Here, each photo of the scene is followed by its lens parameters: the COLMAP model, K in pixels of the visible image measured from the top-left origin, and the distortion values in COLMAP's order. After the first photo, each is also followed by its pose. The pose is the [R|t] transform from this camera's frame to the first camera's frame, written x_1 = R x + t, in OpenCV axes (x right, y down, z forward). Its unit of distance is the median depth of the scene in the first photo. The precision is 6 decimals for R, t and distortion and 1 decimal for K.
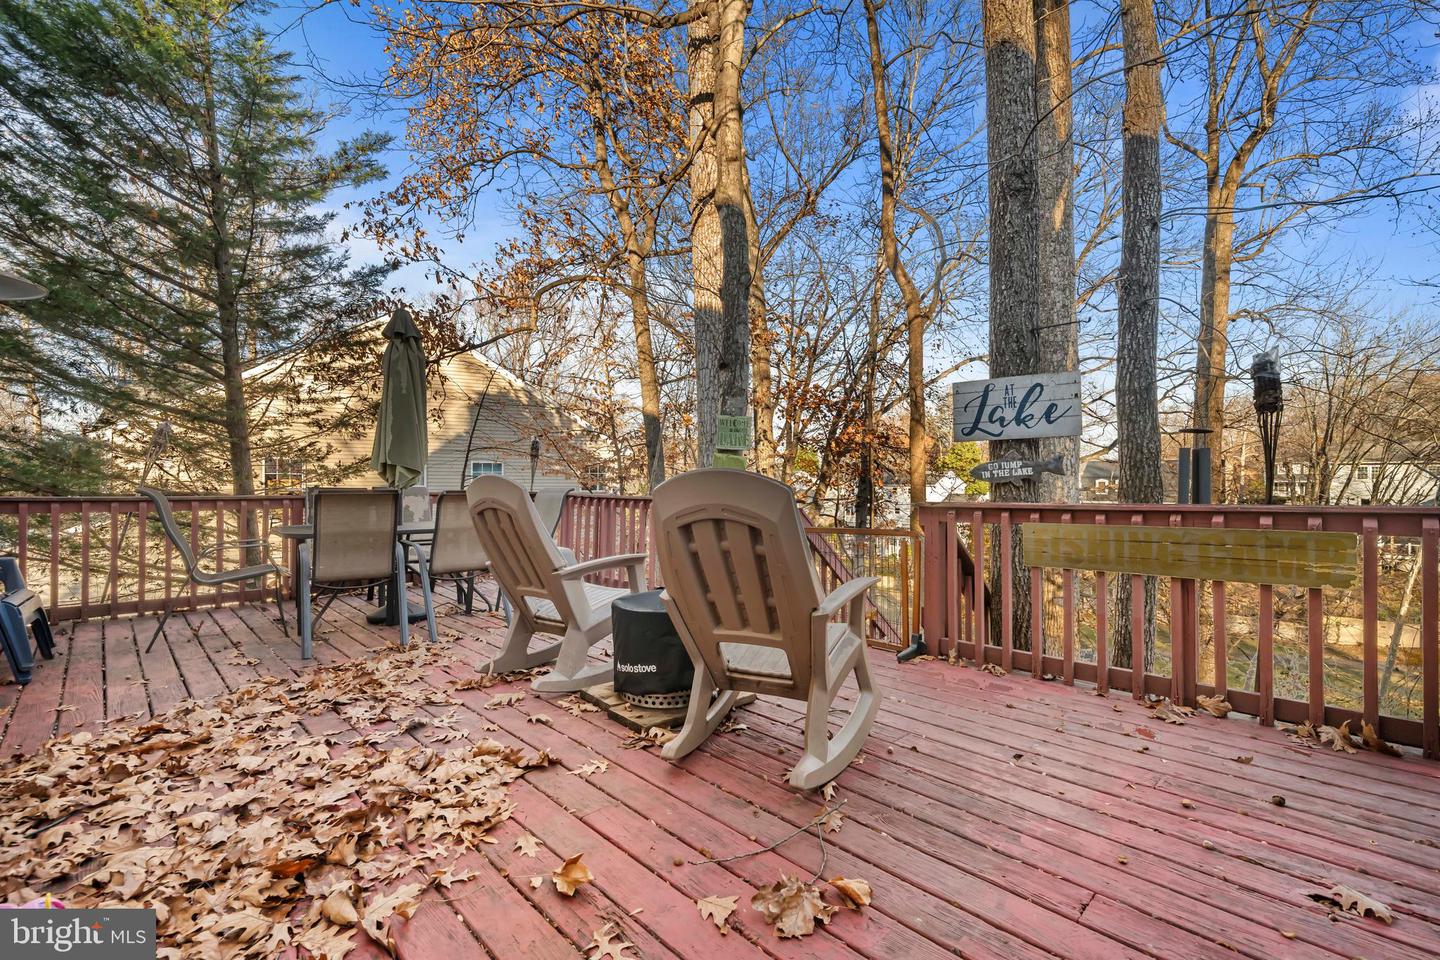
lens RADIAL K [[623.3, 0, 720.0], [0, 623.3, 484.7], [0, 0, 1]] dist [-0.000610, 0.001935]
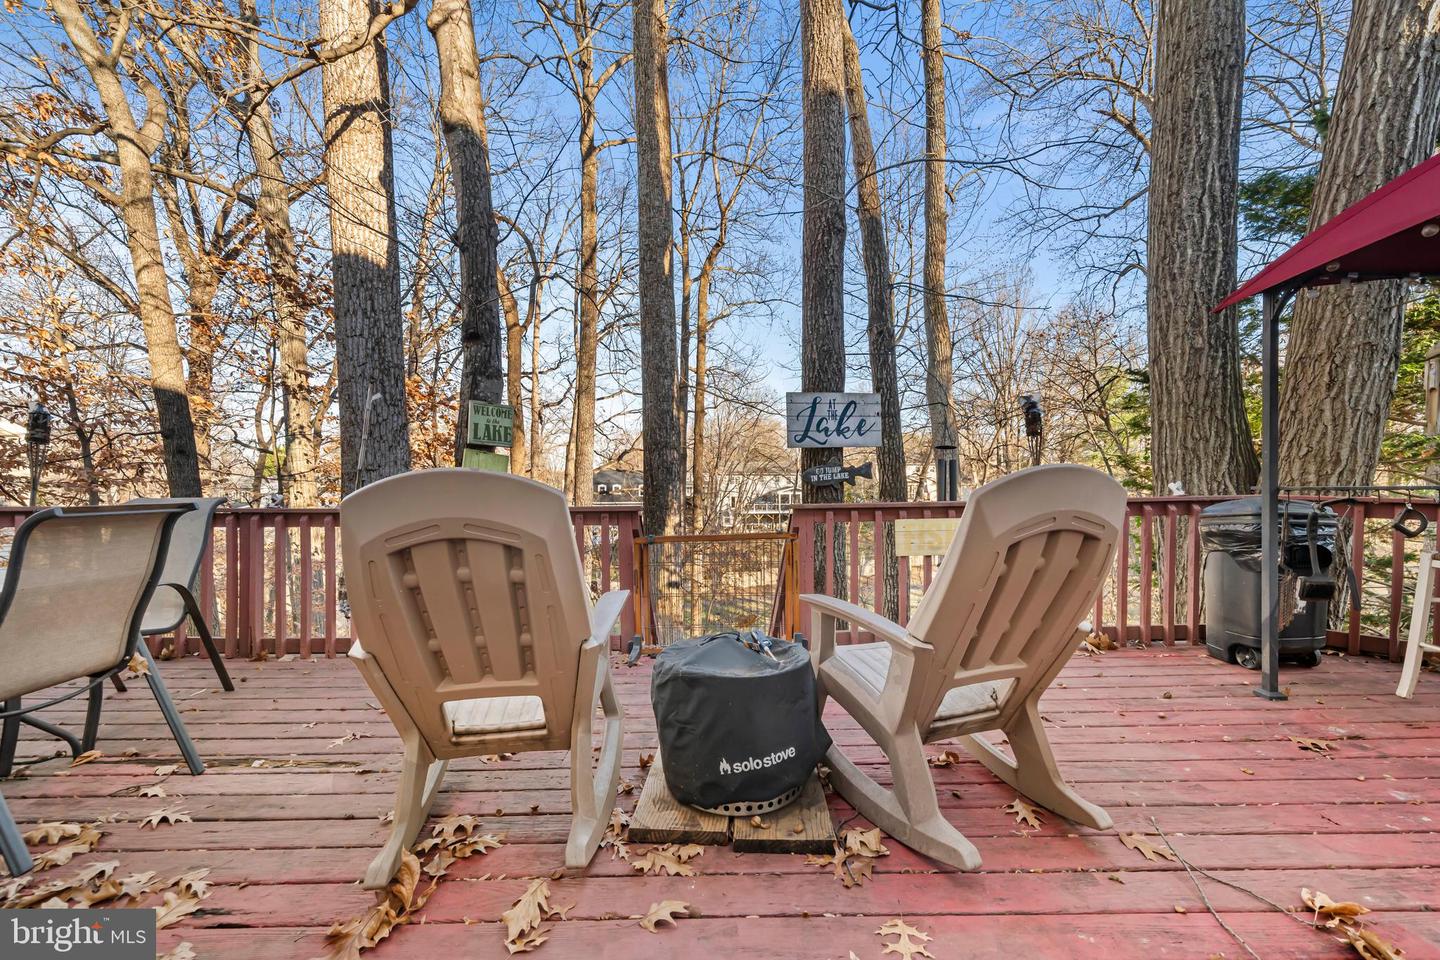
lens RADIAL K [[563.0, 0, 717.7], [0, 563.0, 497.1], [0, 0, 1]] dist [-0.004084, 0.000775]
pose [[0.697629, -0.017028, 0.716257, -0.277629], [0.007477, 0.999836, 0.016488, -0.000242], [-0.716421, -0.006147, 0.697642, 0.283654]]
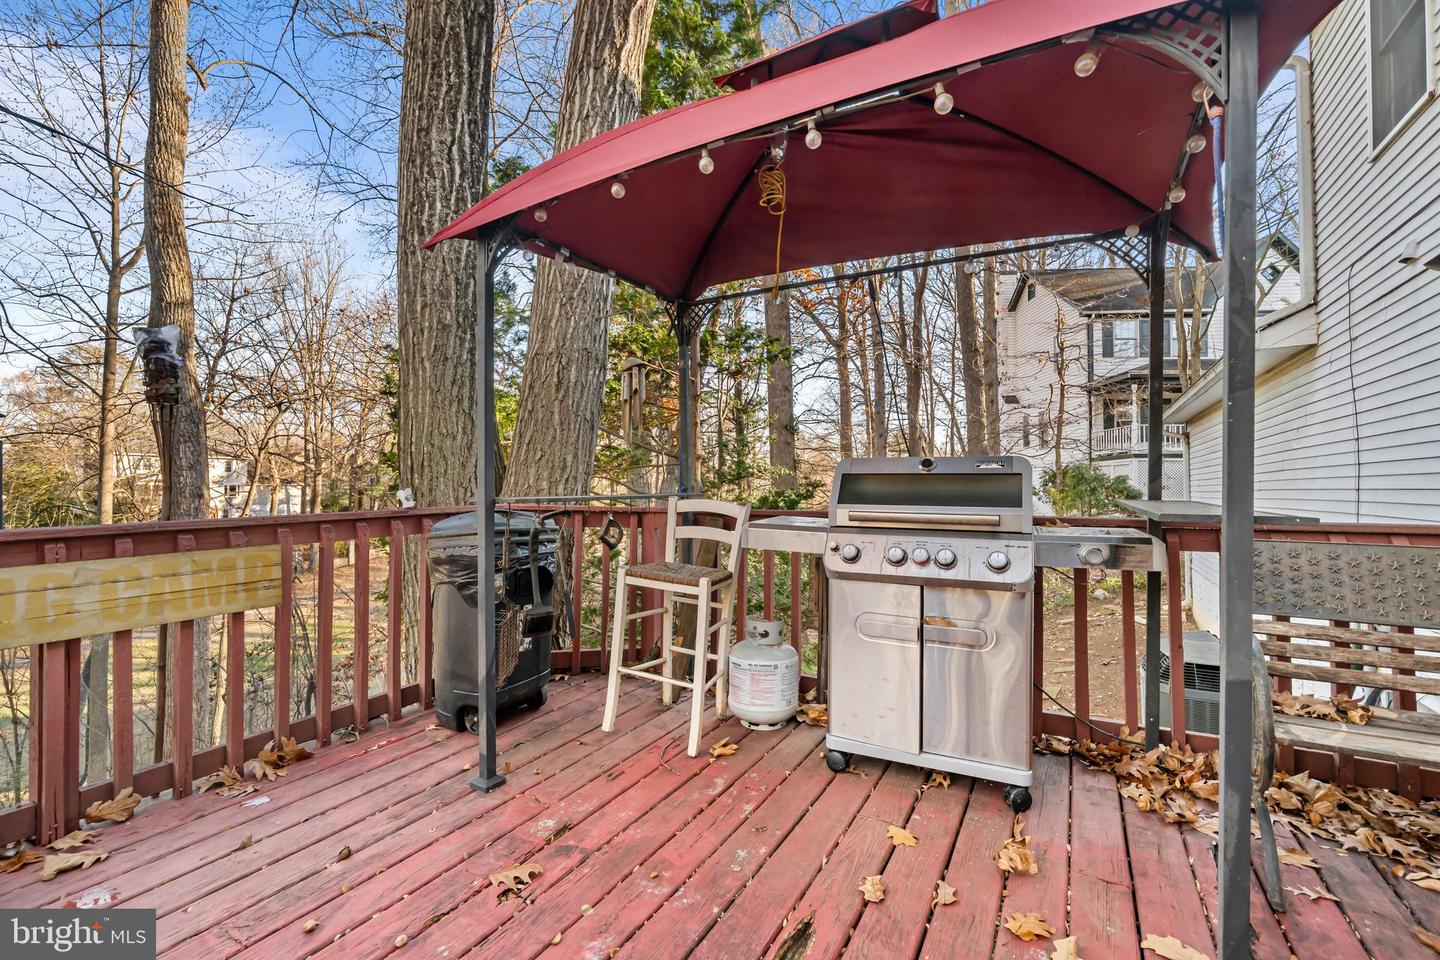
lens RADIAL K [[603.8, 0, 712.6], [0, 603.8, 480.0], [0, 0, 1]] dist [-0.002016, 0.001028]
pose [[-0.263100, 0.008816, 0.964728, -0.024867], [0.002197, 0.999961, -0.008539, -0.005211], [-0.964766, -0.000127, -0.263109, 0.244691]]
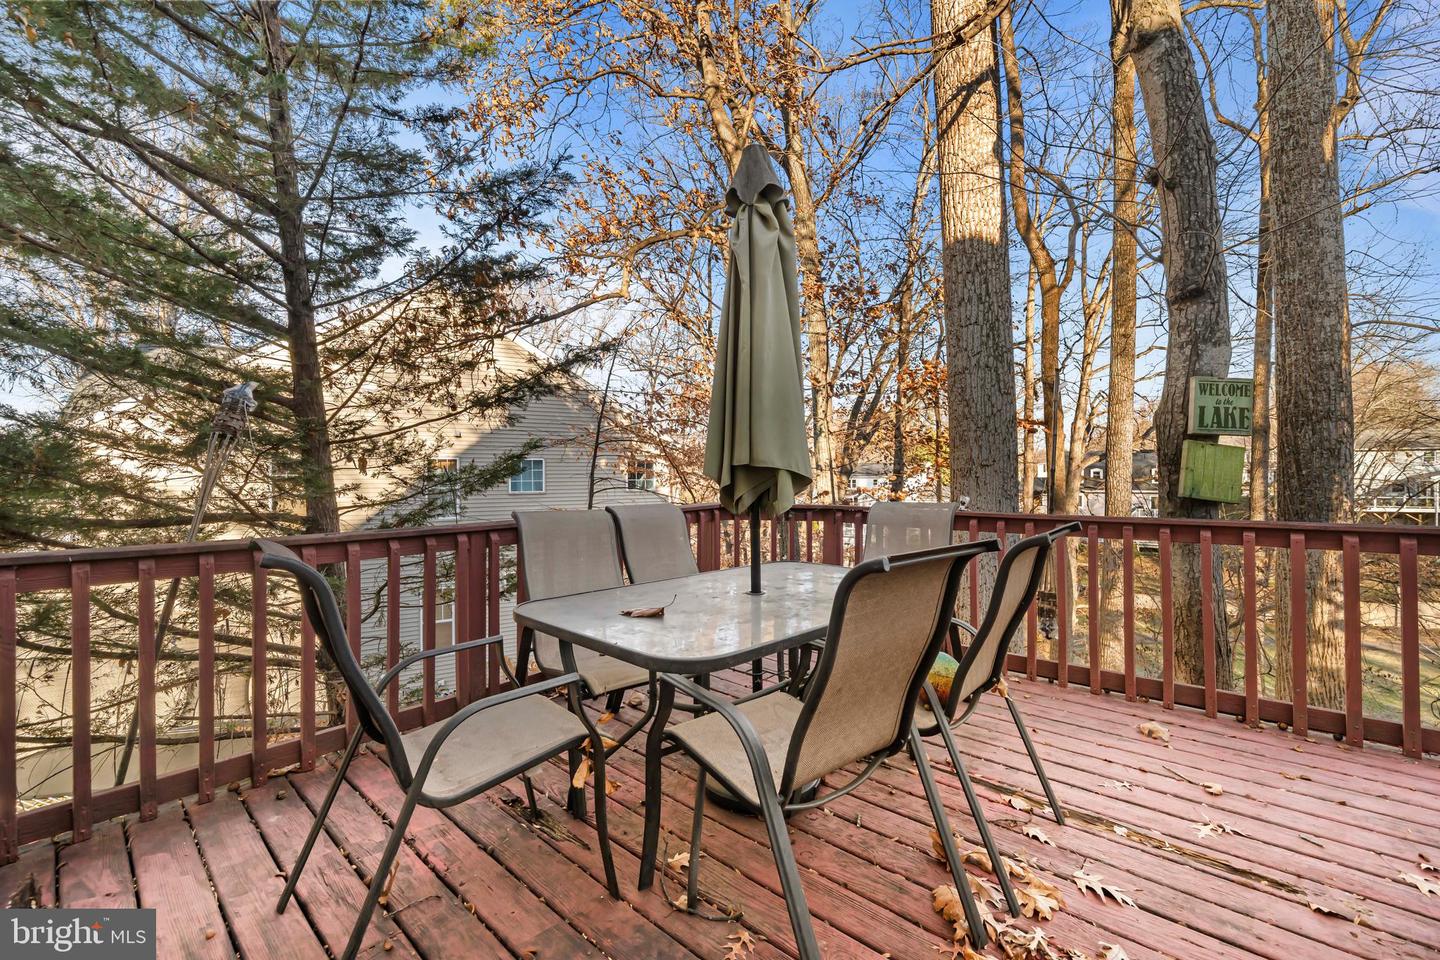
lens RADIAL K [[603.8, 0, 720.9], [0, 603.8, 477.5], [0, 0, 1]] dist [-0.002016, 0.001028]
pose [[0.998513, -0.012194, 0.053134, -0.463779], [0.012207, 0.999925, 0.000076, -0.020212], [-0.053131, 0.000573, 0.998587, 0.433791]]
